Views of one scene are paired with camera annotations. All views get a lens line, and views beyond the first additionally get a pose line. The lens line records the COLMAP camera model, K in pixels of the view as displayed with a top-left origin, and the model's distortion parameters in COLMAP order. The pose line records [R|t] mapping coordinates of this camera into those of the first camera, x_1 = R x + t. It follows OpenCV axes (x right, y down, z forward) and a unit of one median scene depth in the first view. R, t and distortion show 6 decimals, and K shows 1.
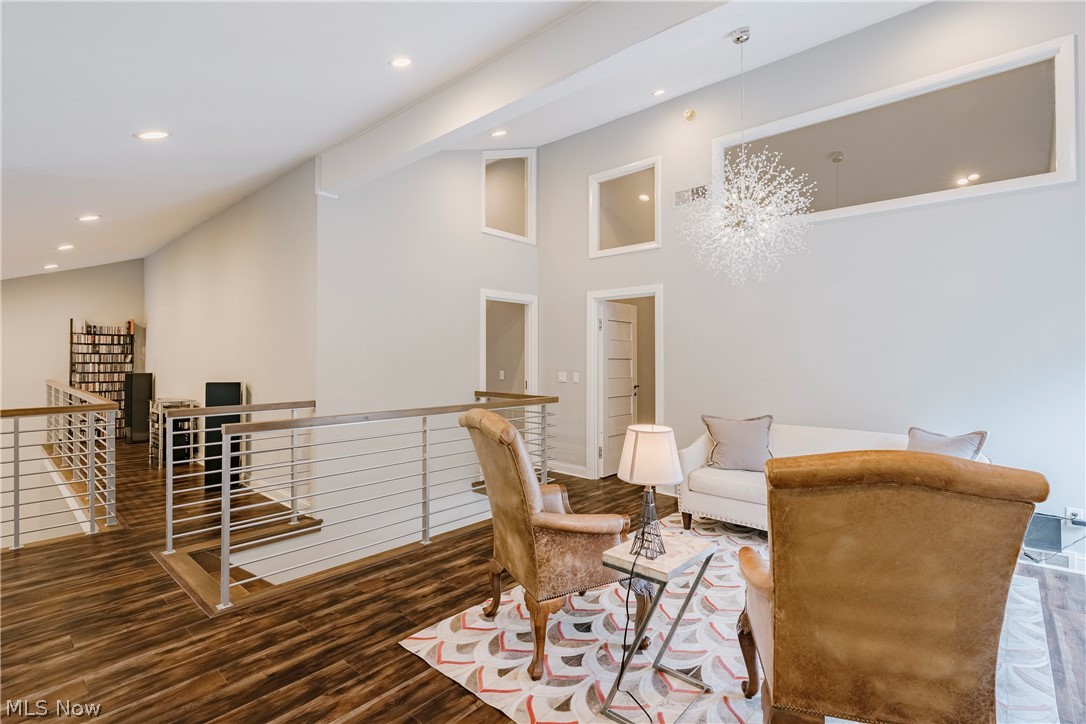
lens RADIAL K [[507.9, 0, 538.8], [0, 507.9, 361.7], [0, 0, 1]] dist [-0.006435, 0.000205]
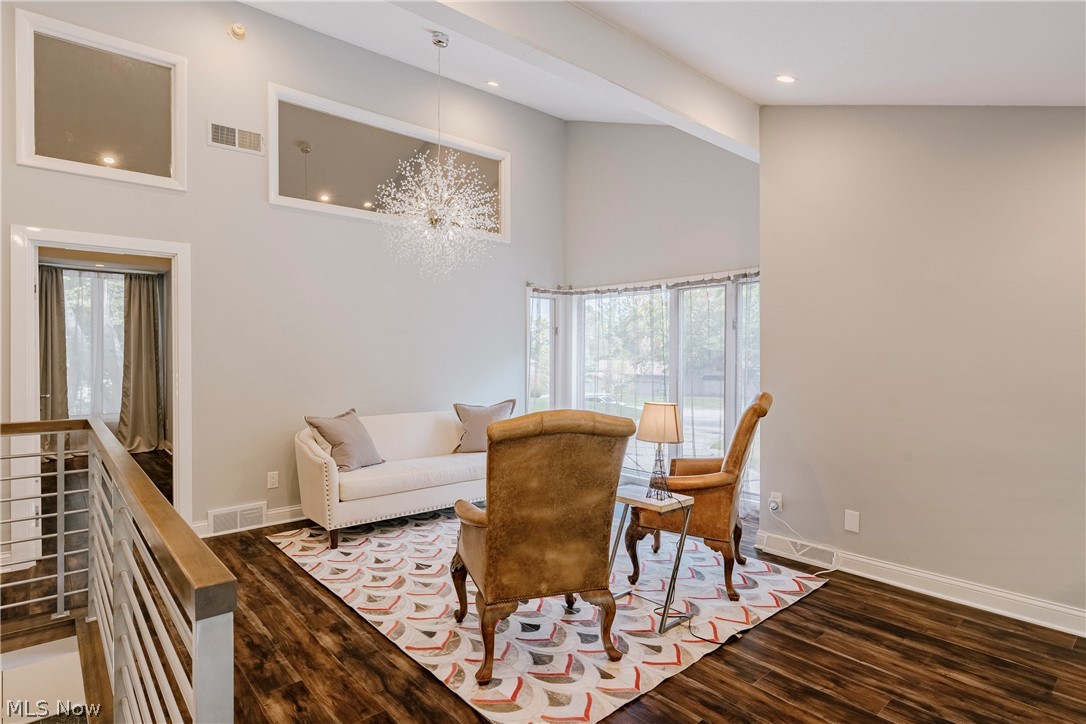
lens RADIAL K [[570.7, 0, 538.8], [0, 570.7, 364.0], [0, 0, 1]] dist [-0.003327, -0.000333]
pose [[0.127025, -0.017383, 0.991747, -0.768163], [0.001924, 0.999849, 0.017279, 0.001315], [-0.991898, -0.000287, 0.127039, 0.661552]]
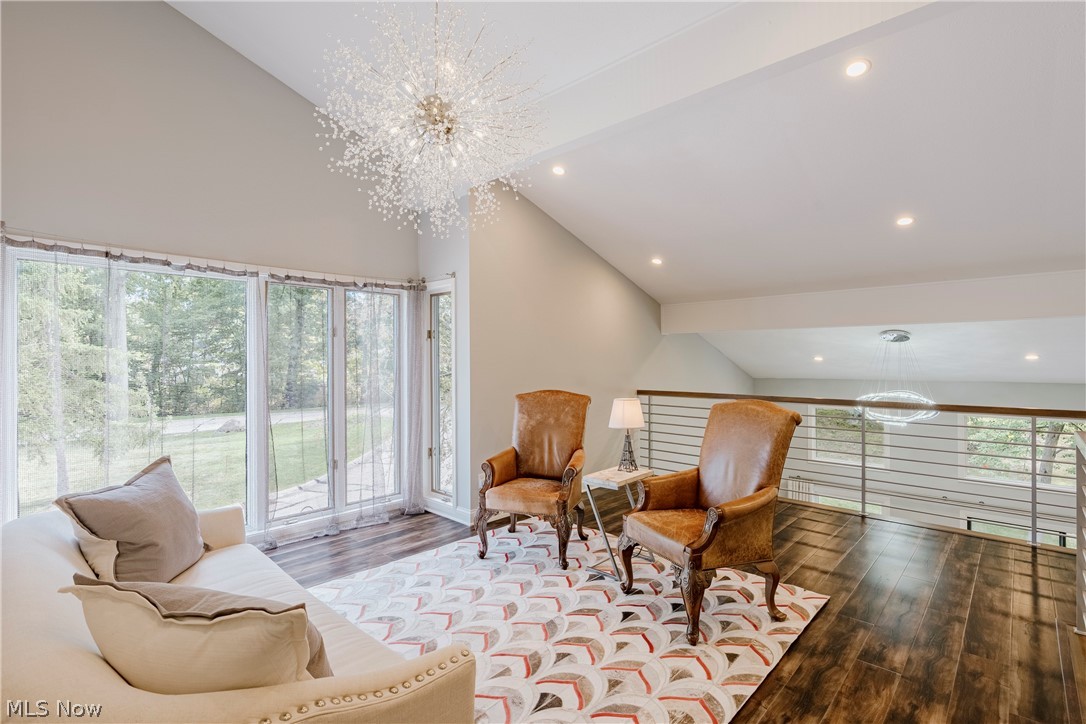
lens RADIAL K [[507.9, 0, 544.8], [0, 507.9, 357.0], [0, 0, 1]] dist [-0.006435, 0.000205]
pose [[-0.999623, 0.002899, 0.027304, 0.268411], [0.002799, 0.999989, -0.003696, -0.005884], [-0.027314, -0.003618, -0.999620, 1.636615]]
